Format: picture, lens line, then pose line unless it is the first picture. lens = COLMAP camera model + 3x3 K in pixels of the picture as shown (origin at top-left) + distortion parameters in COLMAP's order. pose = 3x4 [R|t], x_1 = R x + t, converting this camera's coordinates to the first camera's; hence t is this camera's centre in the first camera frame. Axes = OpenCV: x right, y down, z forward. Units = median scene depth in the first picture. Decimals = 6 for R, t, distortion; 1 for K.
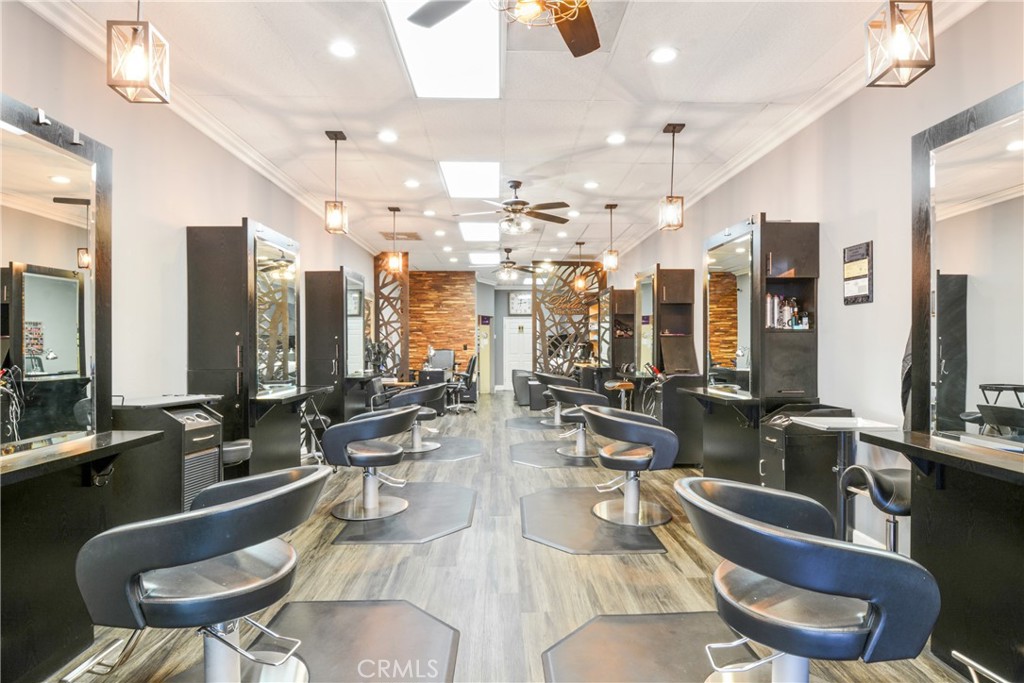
lens RADIAL K [[543.7, 0, 526.4], [0, 543.7, 342.3], [0, 0, 1]] dist [0.019874, -0.001578]
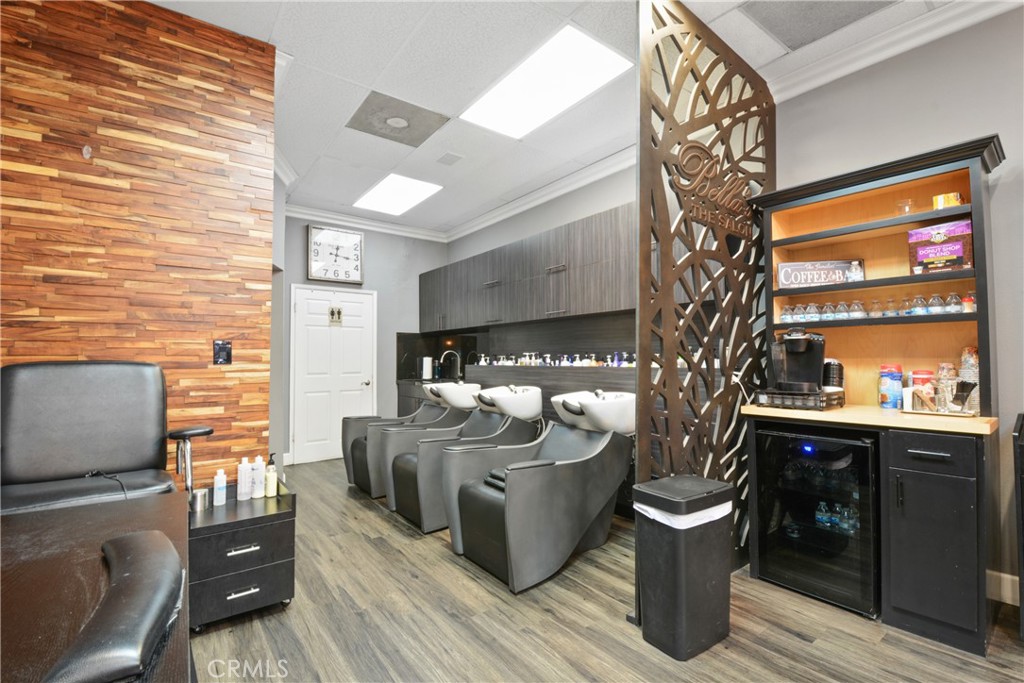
lens RADIAL K [[460.9, 0, 532.0], [0, 460.9, 343.6], [0, 0, 1]] dist [-0.008693, -0.007623]
pose [[0.810021, 0.019187, 0.586087, -0.289893], [-0.000198, 0.999473, -0.032447, 0.028952], [-0.586400, 0.026167, 0.809599, 1.854922]]
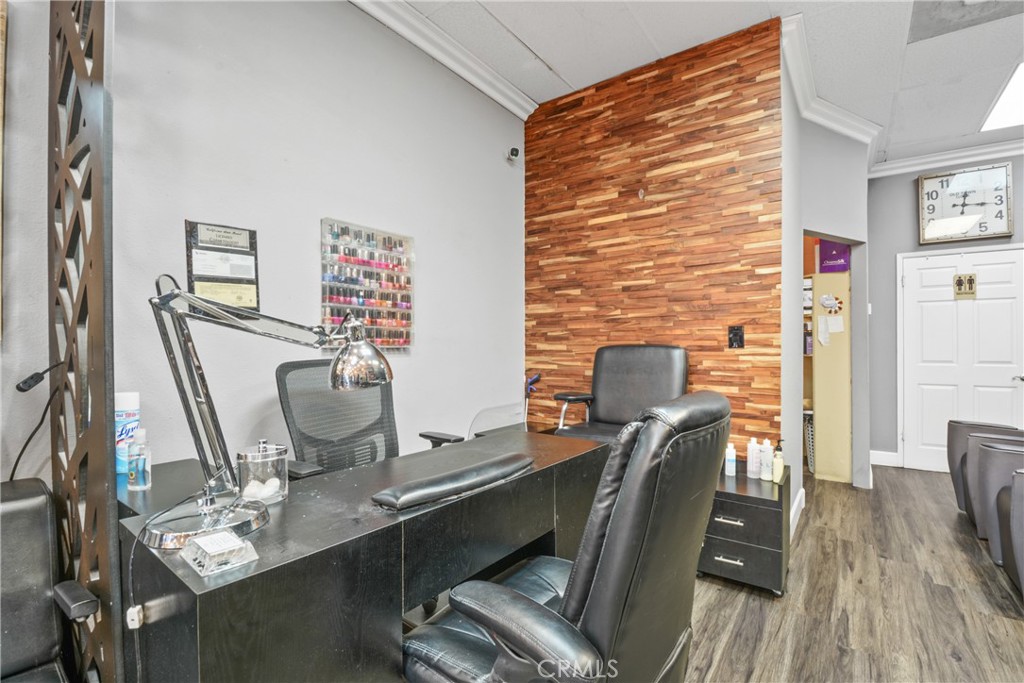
lens RADIAL K [[460.9, 0, 509.0], [0, 460.9, 345.5], [0, 0, 1]] dist [-0.008693, -0.007623]
pose [[0.770619, 0.002631, -0.637291, -0.141115], [0.001121, 0.999984, 0.005484, 0.028982], [0.637295, -0.004940, 0.770604, 1.867604]]
